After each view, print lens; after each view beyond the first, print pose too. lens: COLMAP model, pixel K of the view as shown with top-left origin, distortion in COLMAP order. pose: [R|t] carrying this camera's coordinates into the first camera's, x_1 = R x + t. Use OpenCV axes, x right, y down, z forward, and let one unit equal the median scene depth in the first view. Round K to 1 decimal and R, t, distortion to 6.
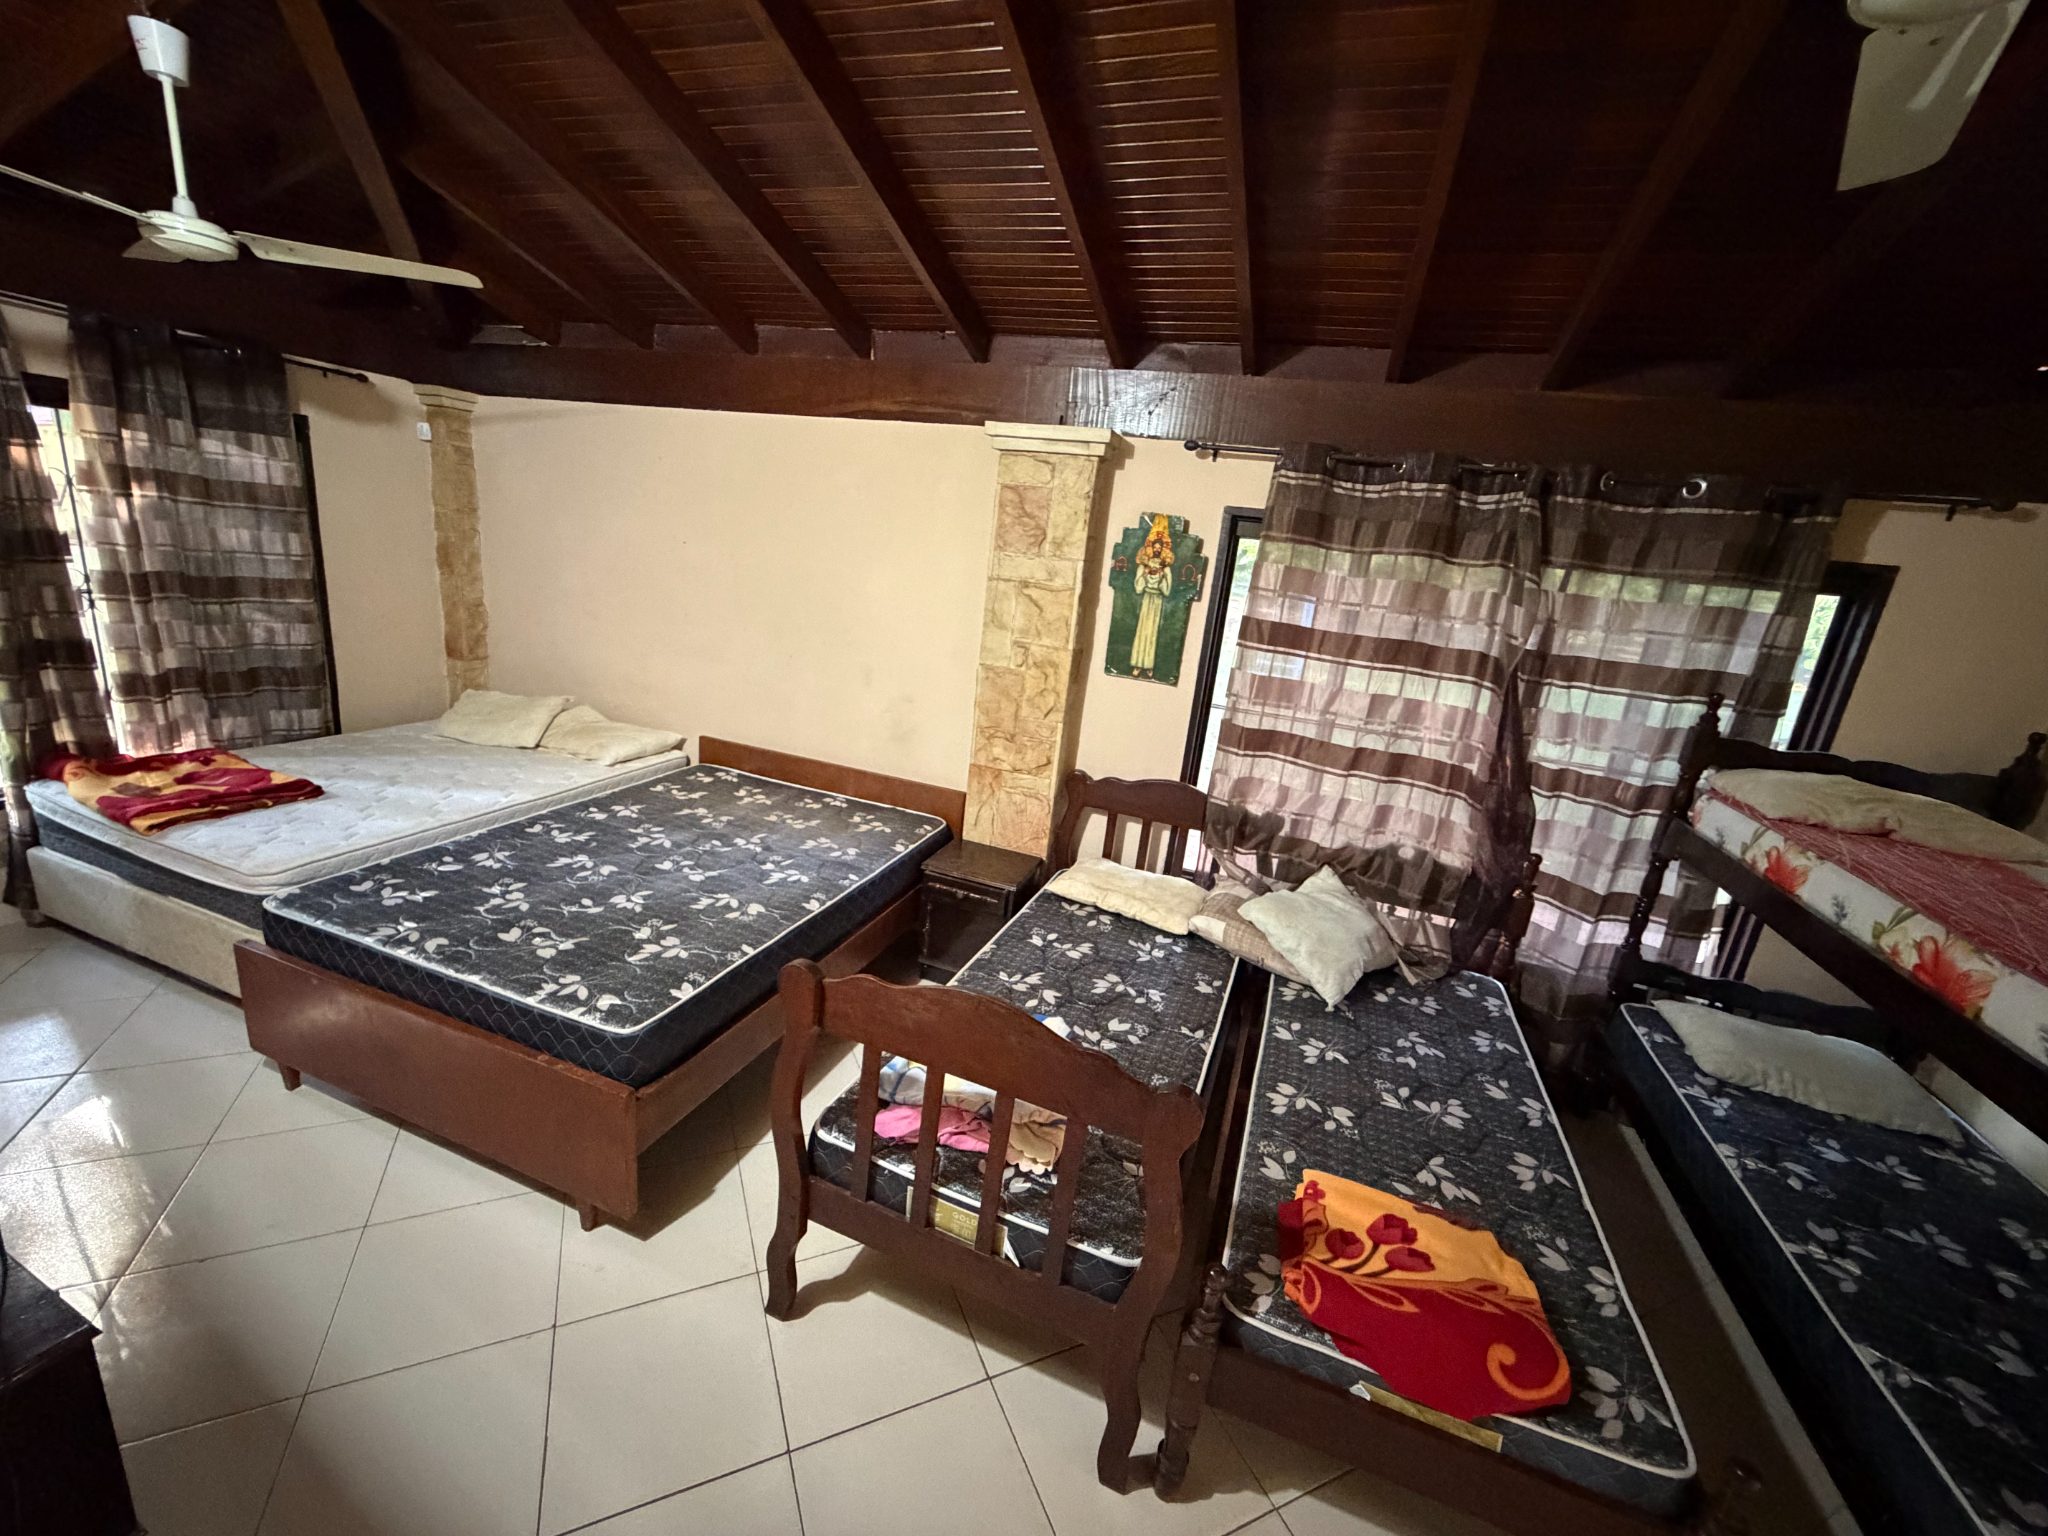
lens RADIAL K [[821.8, 0, 1015.2], [0, 821.8, 773.8], [0, 0, 1]] dist [-0.003063, -0.000041]
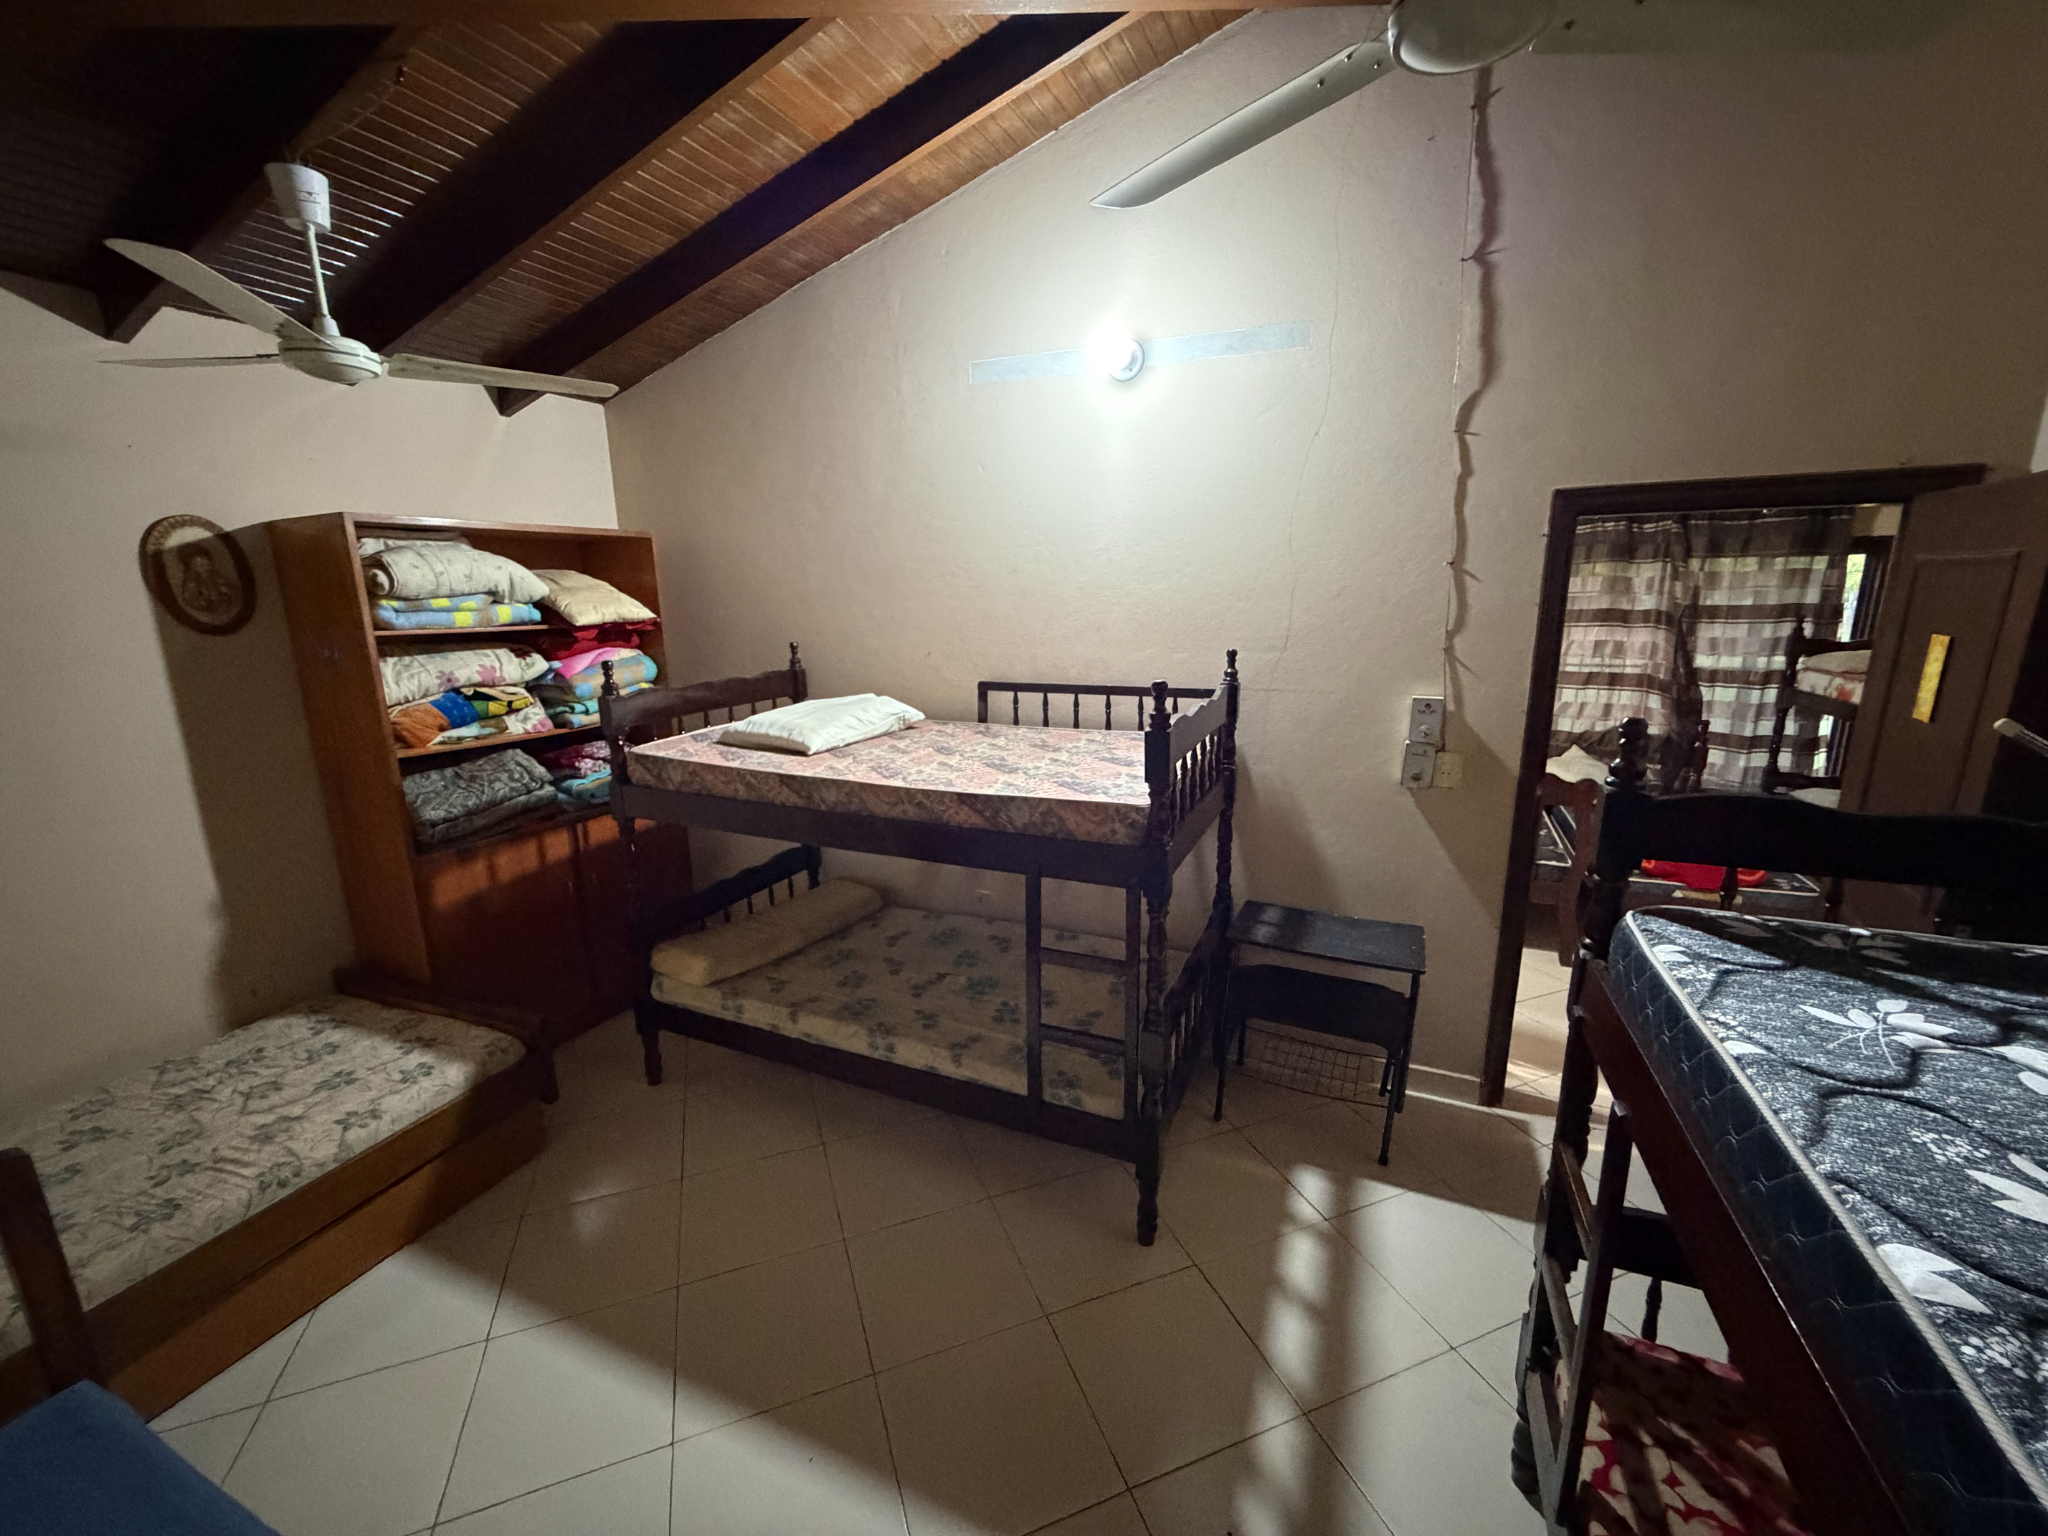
lens RADIAL K [[821.8, 0, 1017.8], [0, 821.8, 773.8], [0, 0, 1]] dist [-0.003063, -0.000041]
pose [[0.990585, -0.102216, -0.091070, -0.688701], [0.096961, 0.993455, -0.060376, 0.180466], [0.096646, 0.050977, 0.994013, -0.896494]]
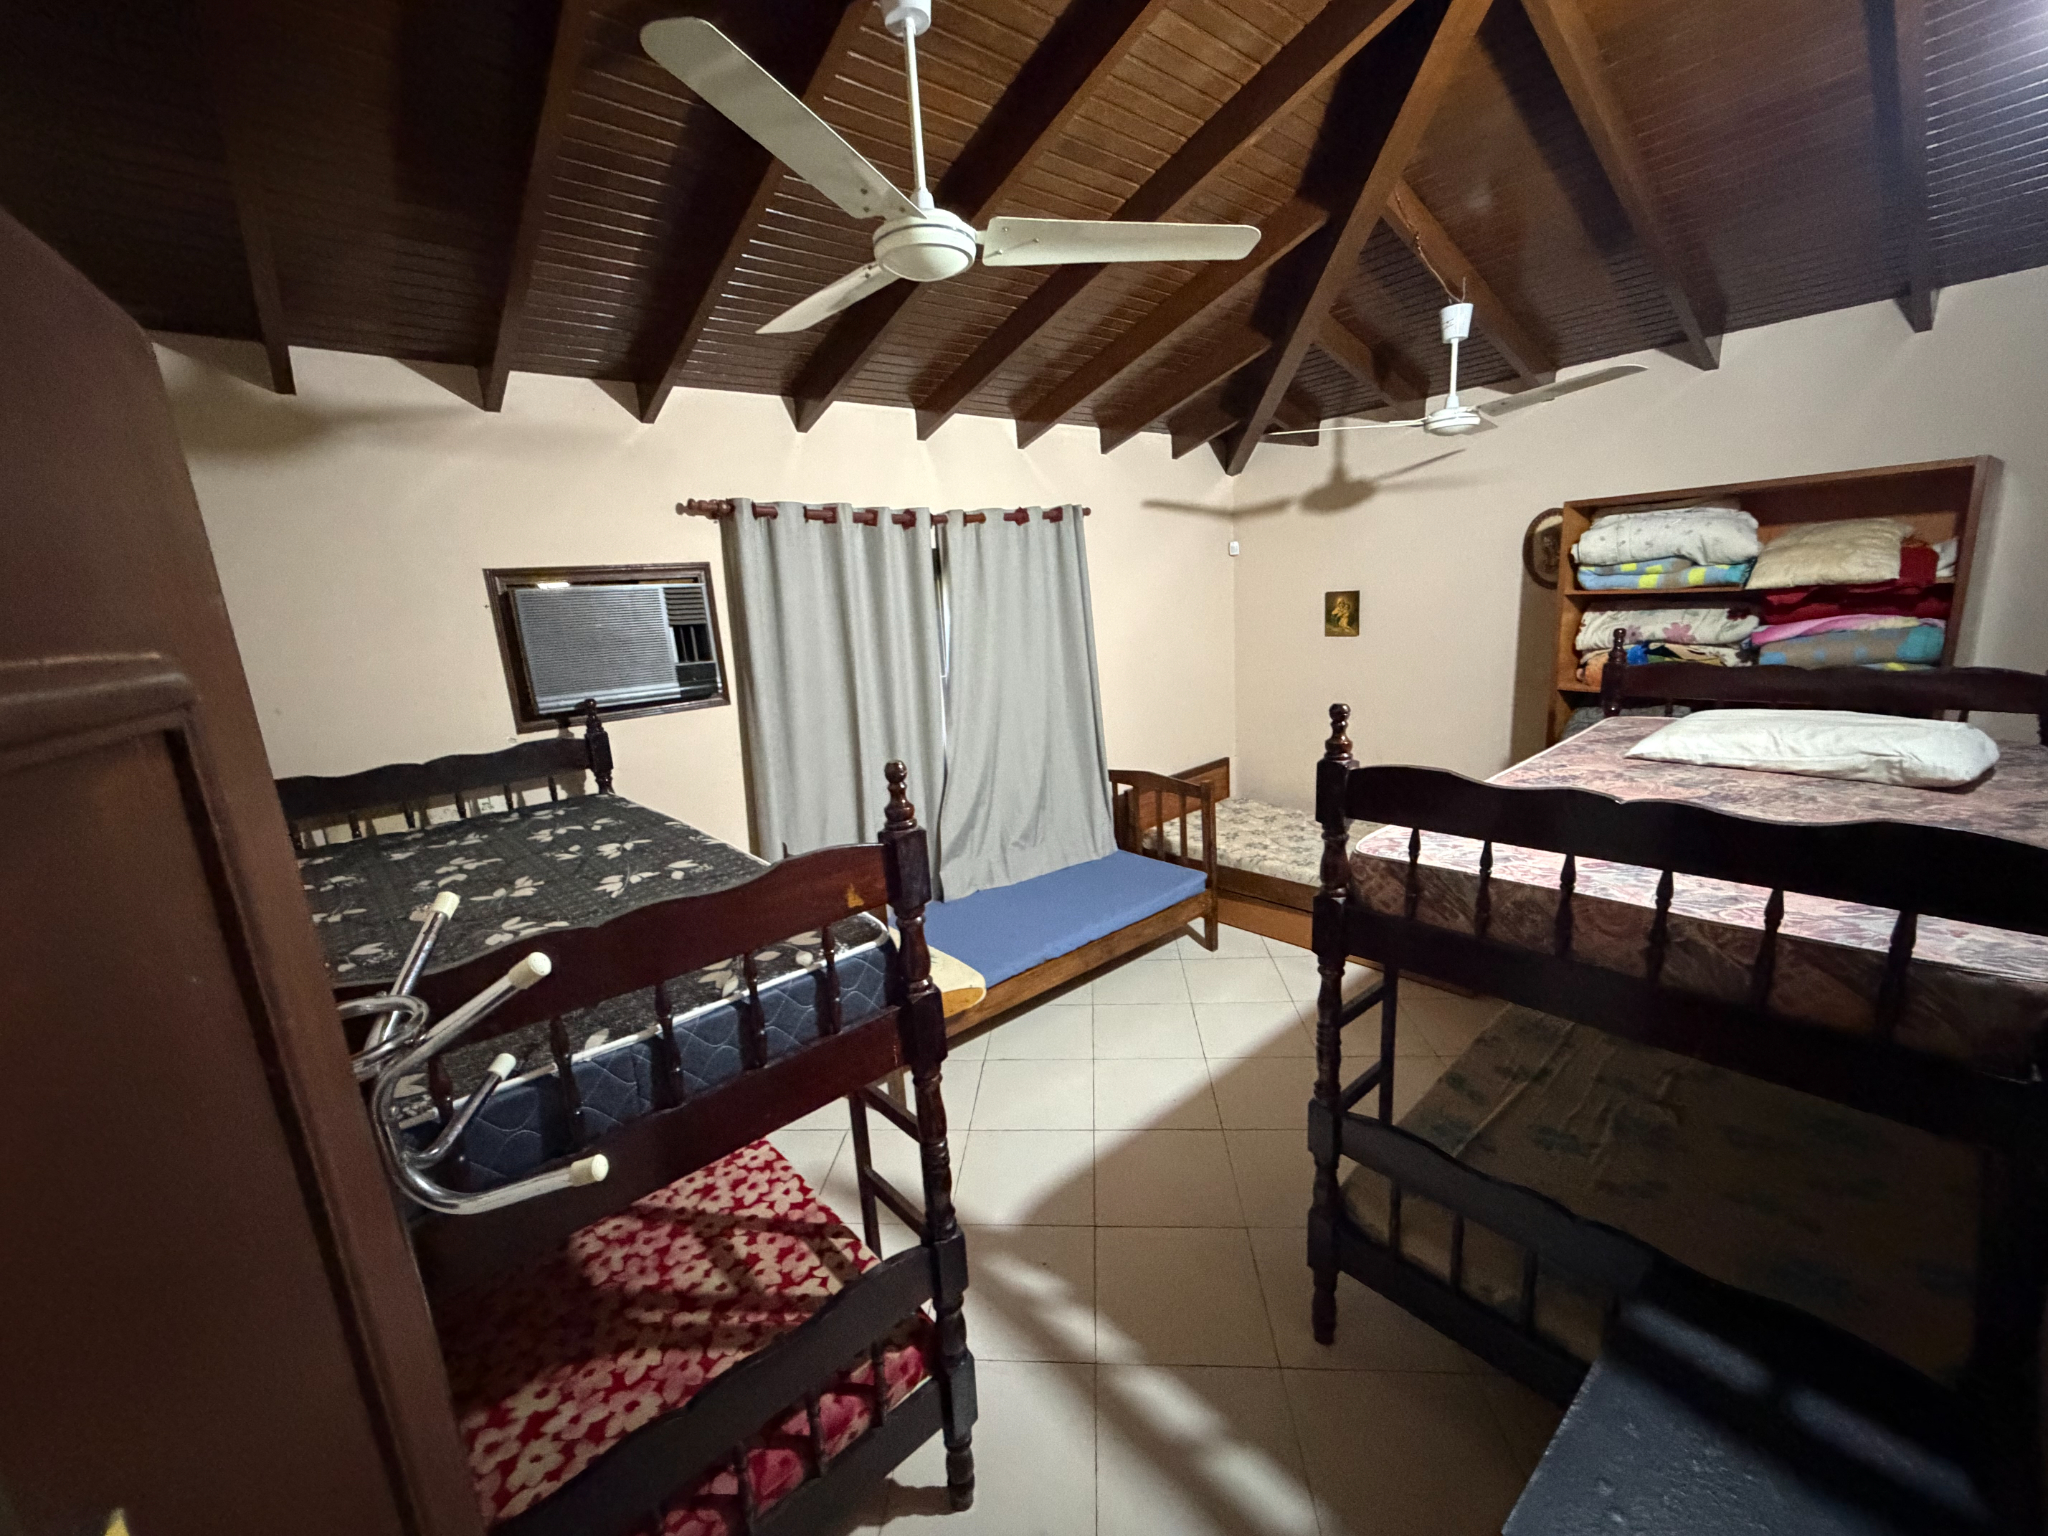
lens RADIAL K [[821.8, 0, 1016.3], [0, 821.8, 767.7], [0, 0, 1]] dist [-0.003063, -0.000041]
pose [[-0.493702, 0.117492, -0.861658, 0.851614], [-0.225386, 0.939688, 0.257270, -0.191220], [0.839916, 0.321220, -0.437445, 0.812846]]
